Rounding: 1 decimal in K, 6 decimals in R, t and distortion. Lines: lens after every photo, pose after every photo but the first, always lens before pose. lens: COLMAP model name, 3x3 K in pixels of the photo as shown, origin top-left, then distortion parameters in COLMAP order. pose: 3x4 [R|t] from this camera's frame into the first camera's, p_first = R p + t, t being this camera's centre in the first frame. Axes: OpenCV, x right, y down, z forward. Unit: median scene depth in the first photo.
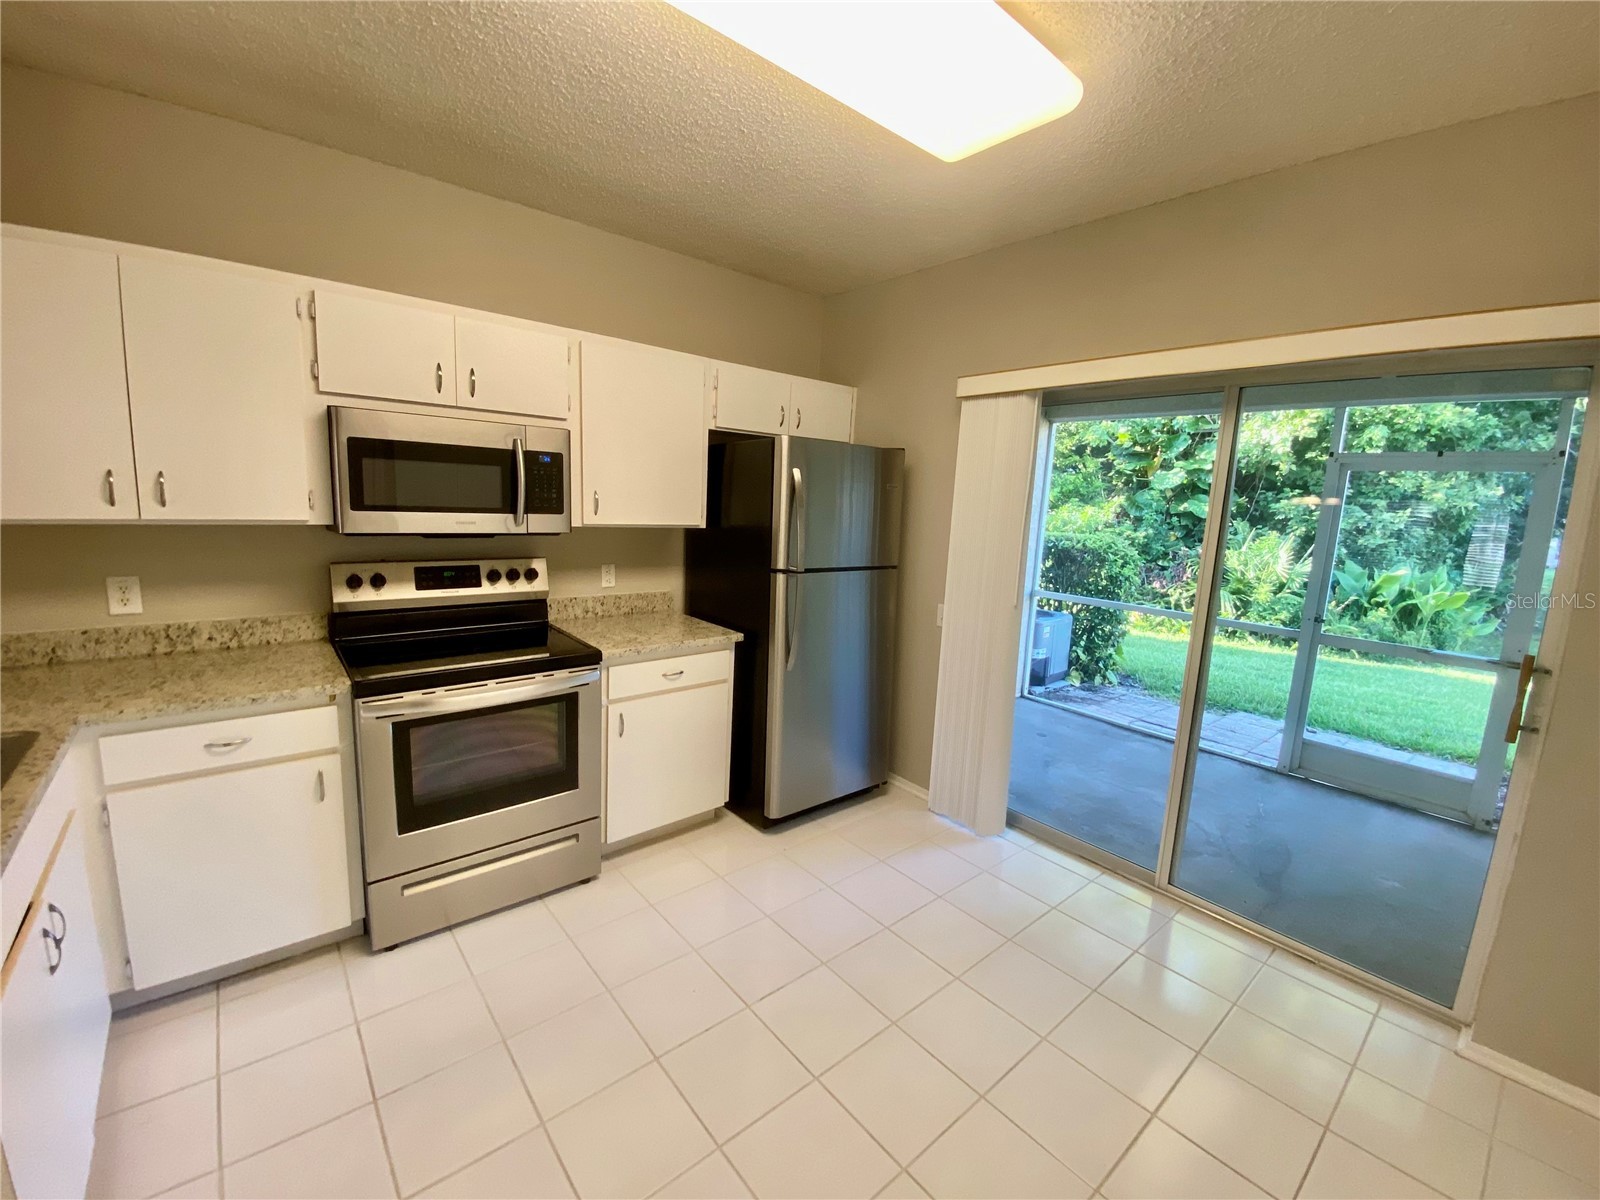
lens RADIAL K [[648.9, 0, 806.6], [0, 648.9, 597.3], [0, 0, 1]] dist [0.024583, -0.023414]
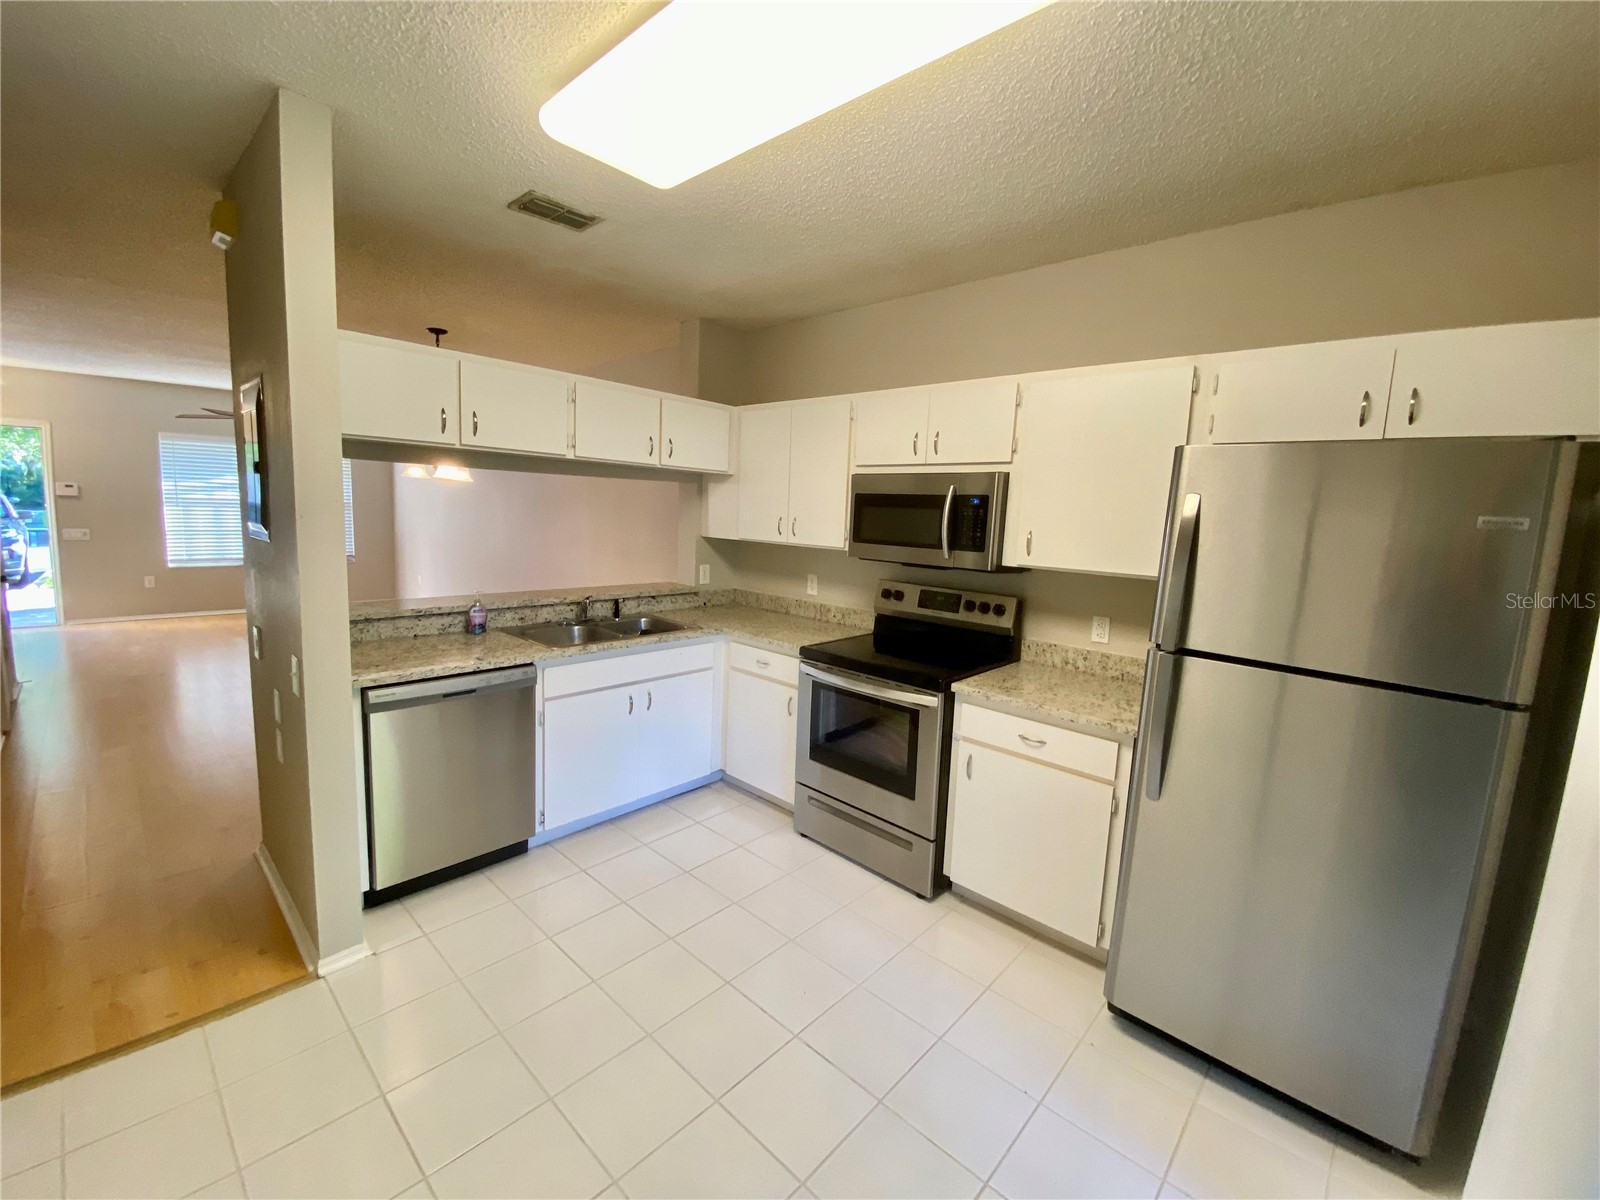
lens RADIAL K [[661.3, 0, 792.0], [0, 661.3, 592.0], [0, 0, 1]] dist [0.033002, -0.025991]
pose [[0.085846, 0.082202, -0.992912, 0.728510], [-0.189790, 0.979691, 0.064698, -0.082446], [0.978064, 0.182891, 0.099704, 0.658892]]
